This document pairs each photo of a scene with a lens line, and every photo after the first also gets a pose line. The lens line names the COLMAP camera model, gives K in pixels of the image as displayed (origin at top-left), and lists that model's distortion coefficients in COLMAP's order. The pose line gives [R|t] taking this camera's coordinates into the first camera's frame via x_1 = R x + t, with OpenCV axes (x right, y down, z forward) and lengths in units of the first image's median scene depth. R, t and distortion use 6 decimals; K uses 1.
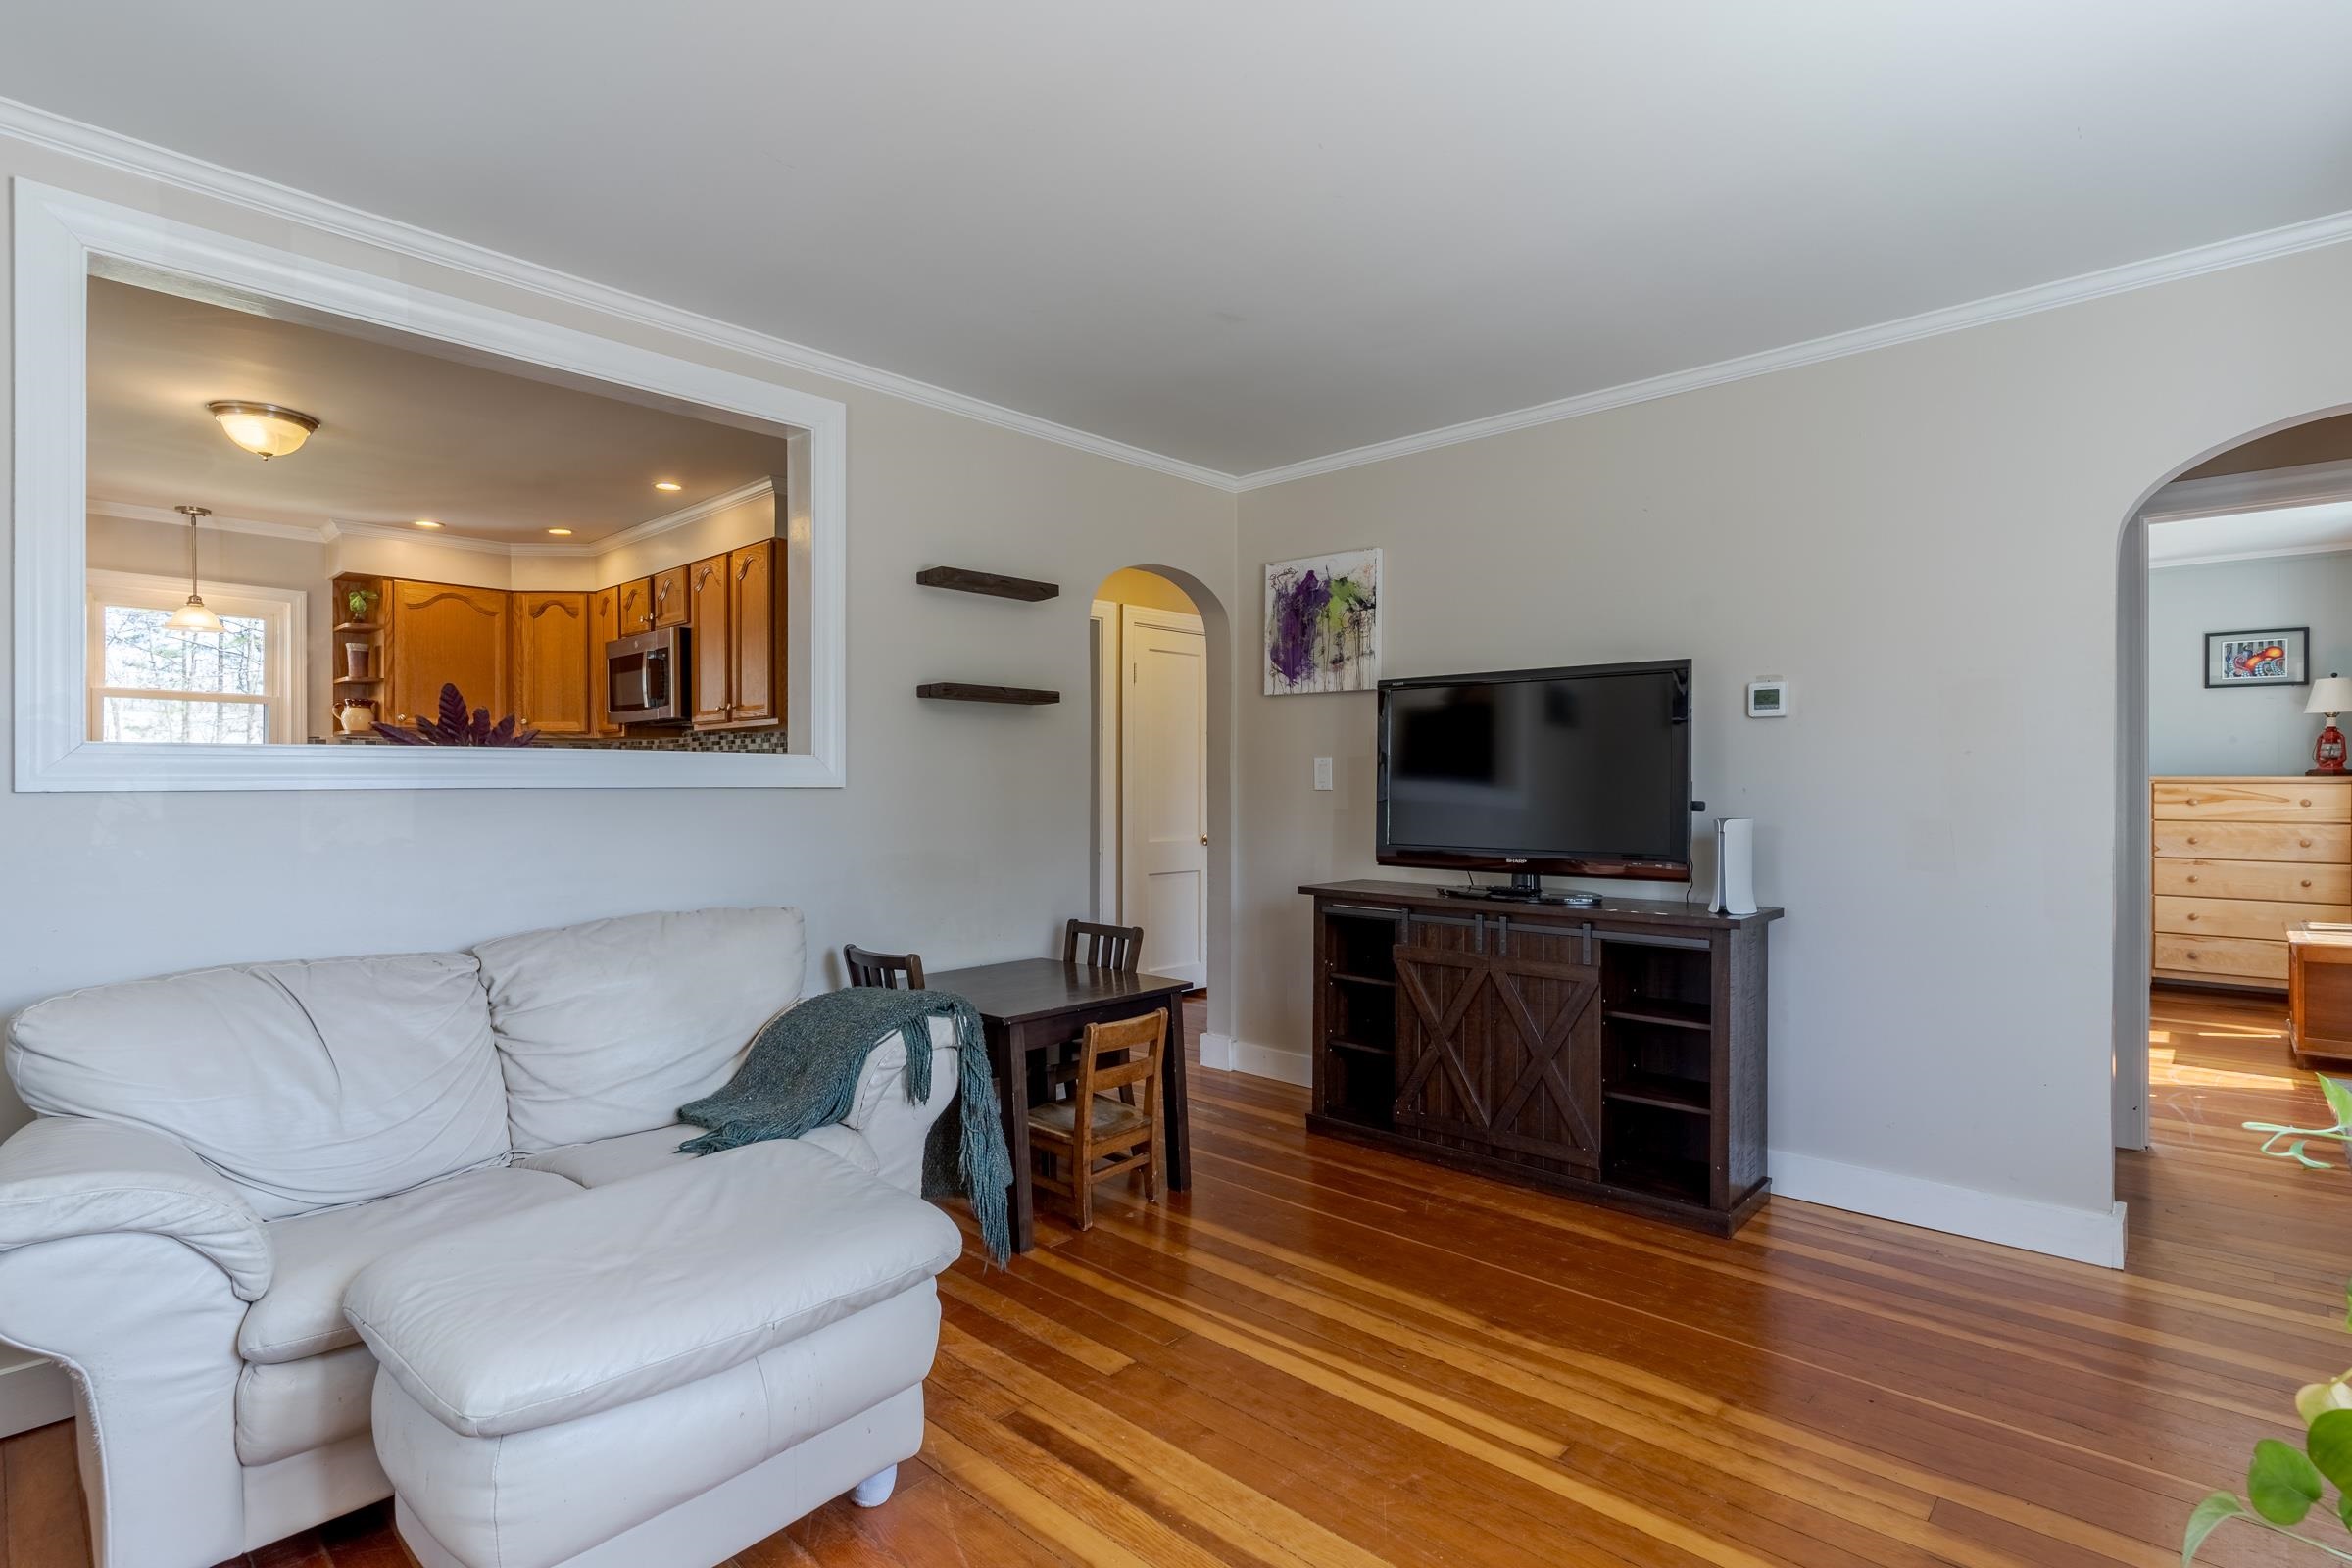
lens RADIAL K [[1127.3, 0, 1169.9], [0, 1127.3, 783.7], [0, 0, 1]] dist [-0.001341, -0.001977]
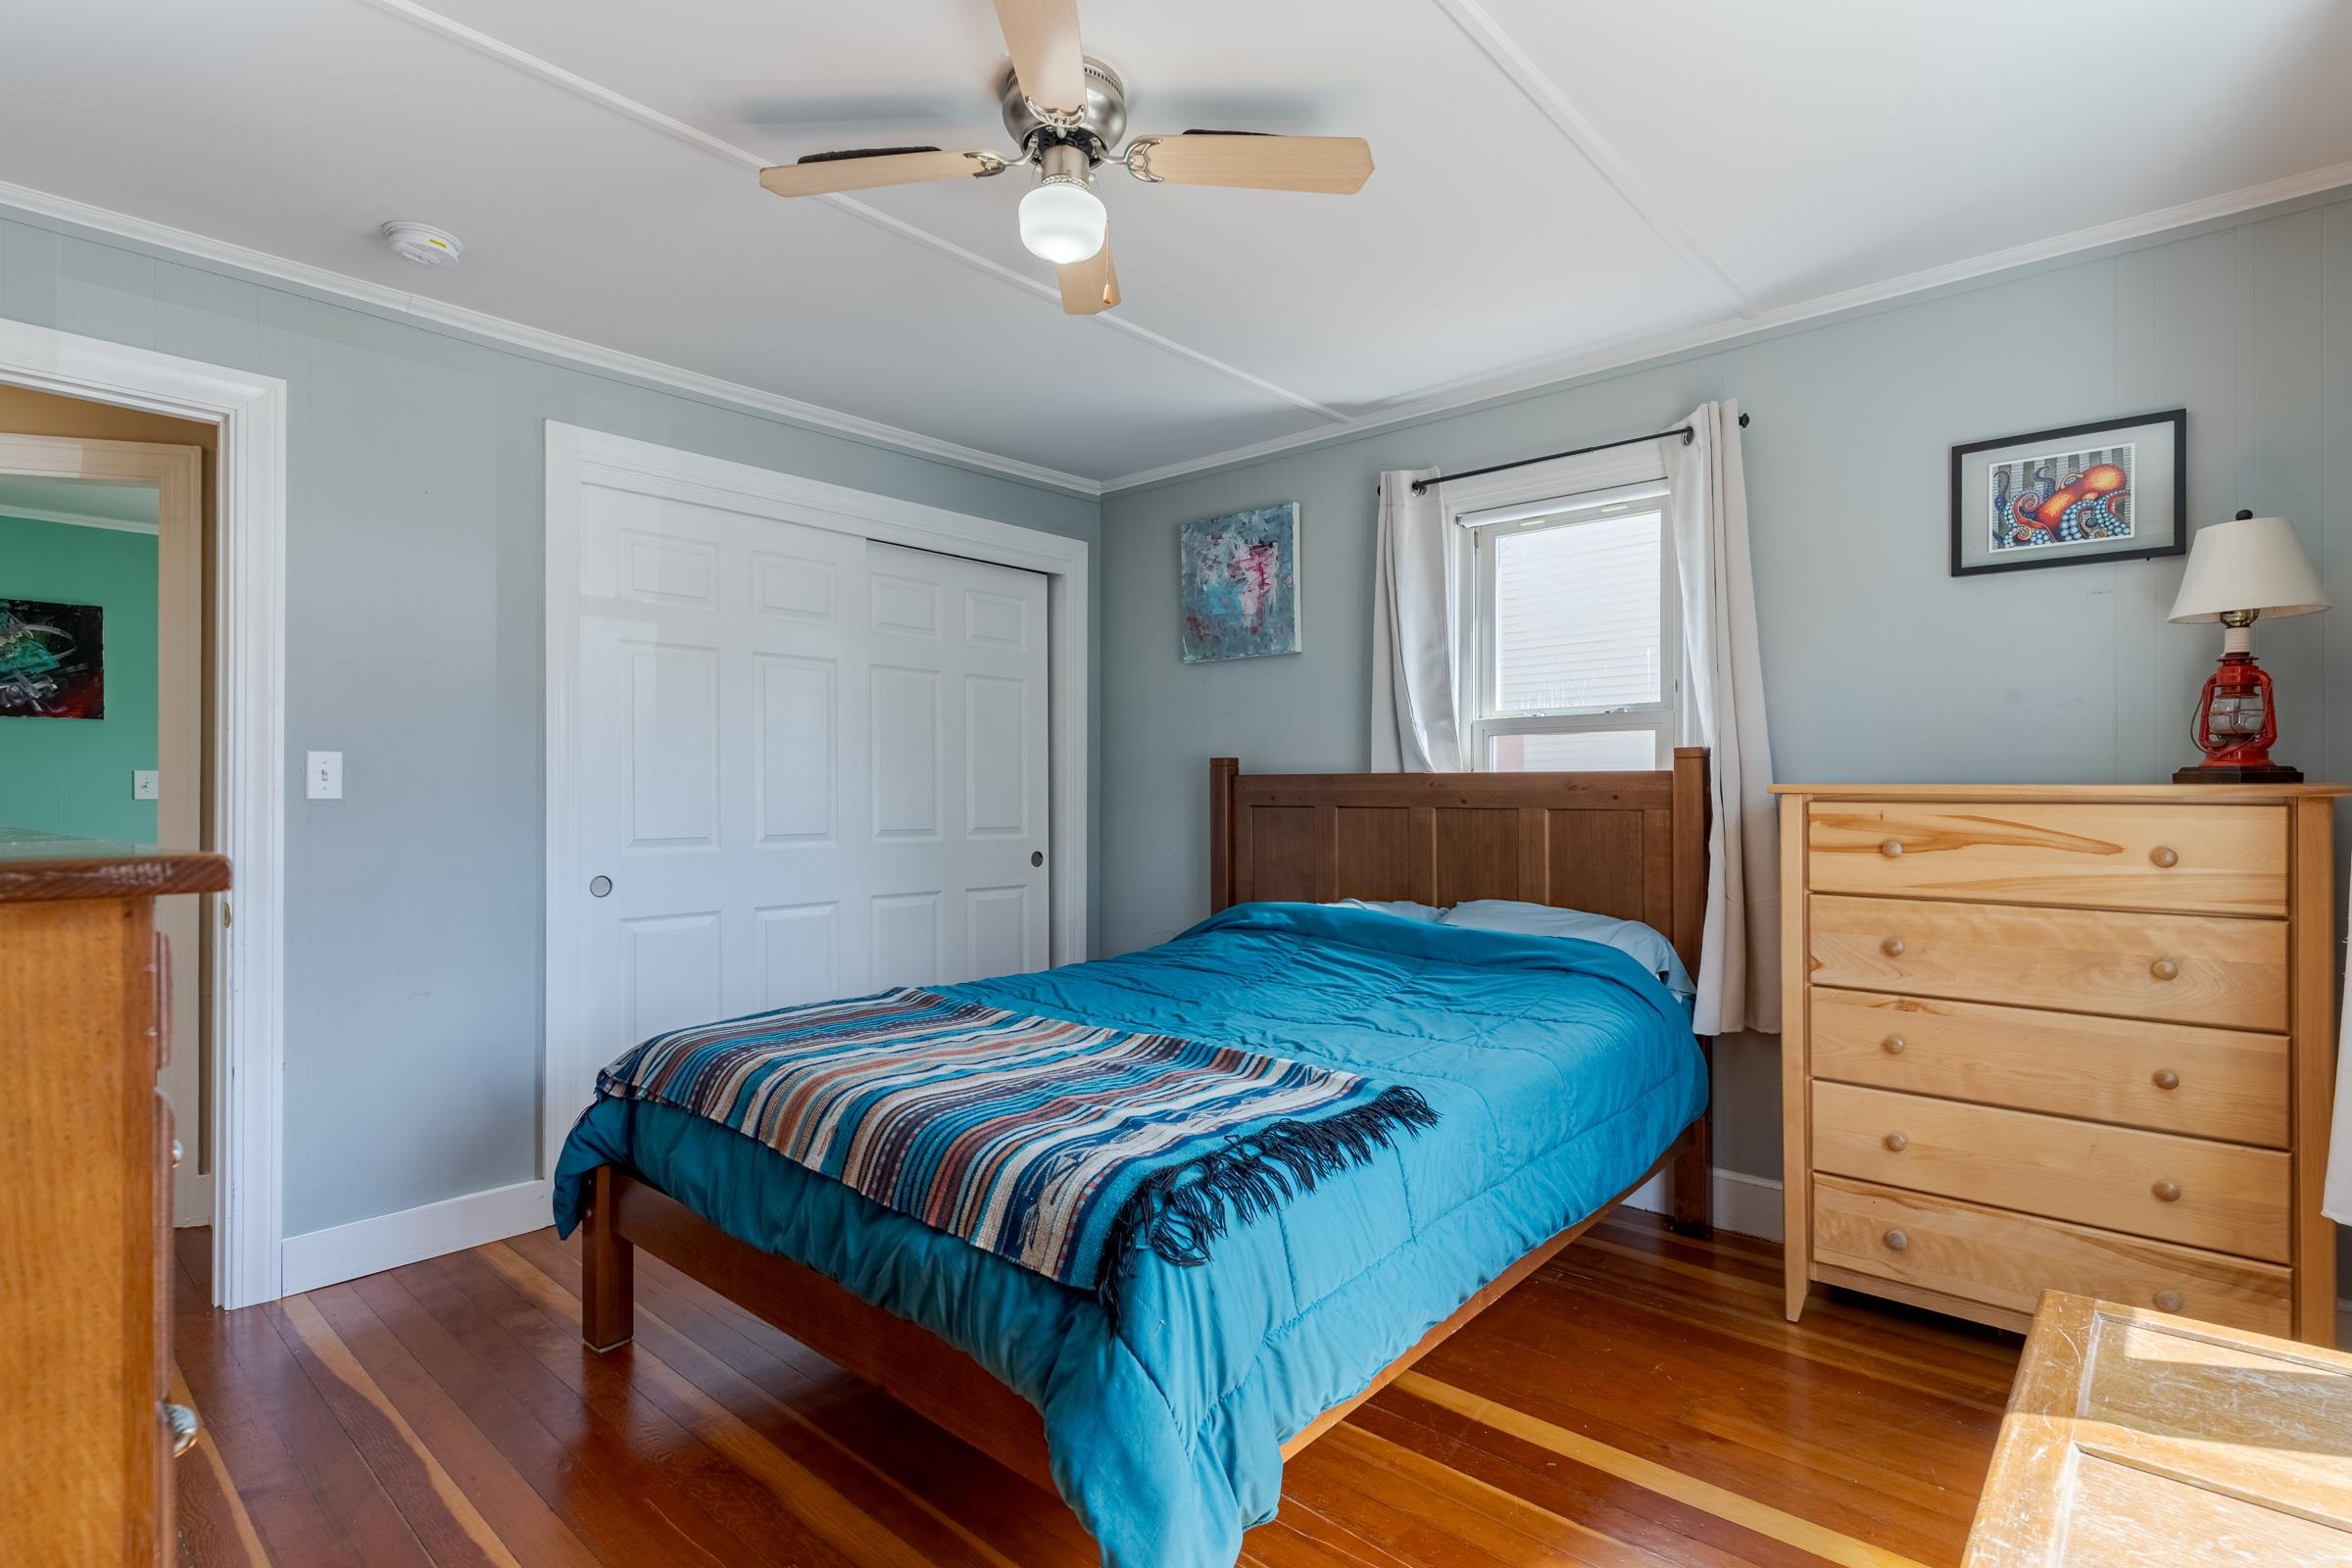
lens RADIAL K [[1133.0, 0, 1176.0], [0, 1133.0, 784.0], [0, 0, 1]] dist [-0.001817, -0.000799]
pose [[0.999738, 0.005551, 0.022202, 0.647524], [-0.005321, 0.999932, -0.010400, -0.000846], [-0.022259, 0.010279, 0.999699, 0.608080]]
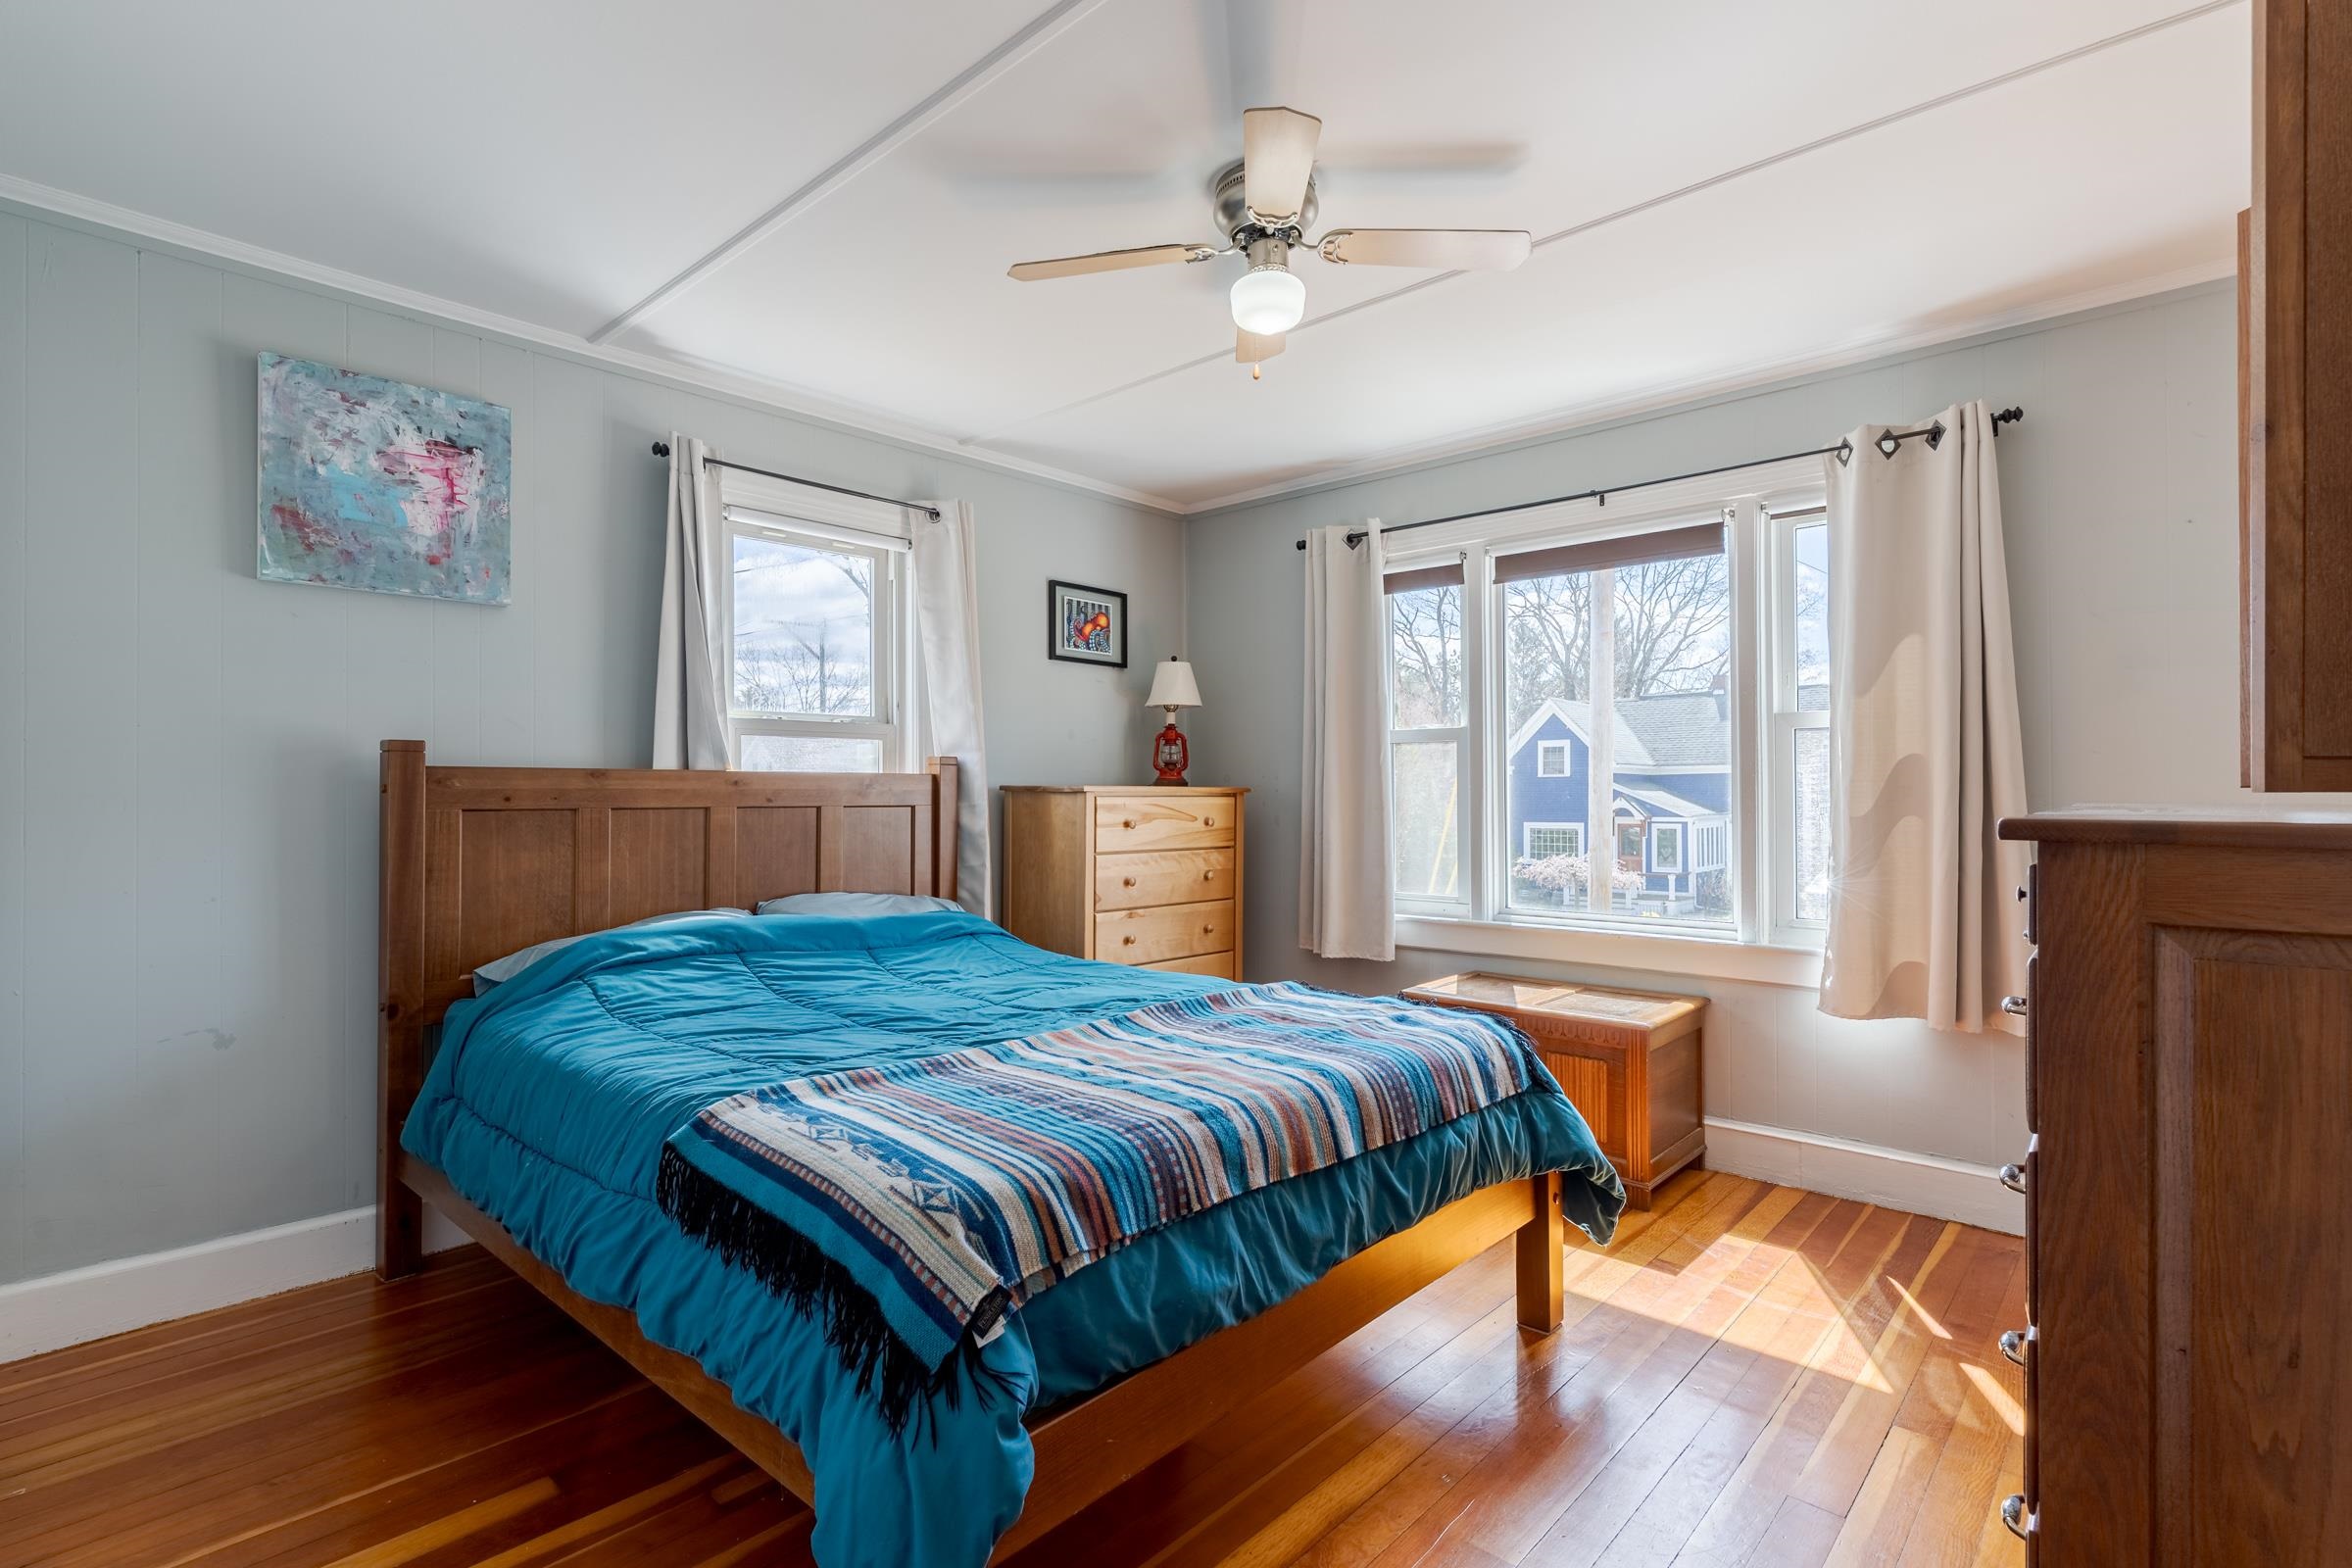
lens RADIAL K [[1127.3, 0, 1169.9], [0, 1127.3, 783.7], [0, 0, 1]] dist [-0.001341, -0.001977]
pose [[-0.004331, 0.013729, 0.999896, 0.241114], [0.003856, 0.999899, -0.013713, 0.001487], [-0.999983, 0.003796, -0.004383, 0.970727]]
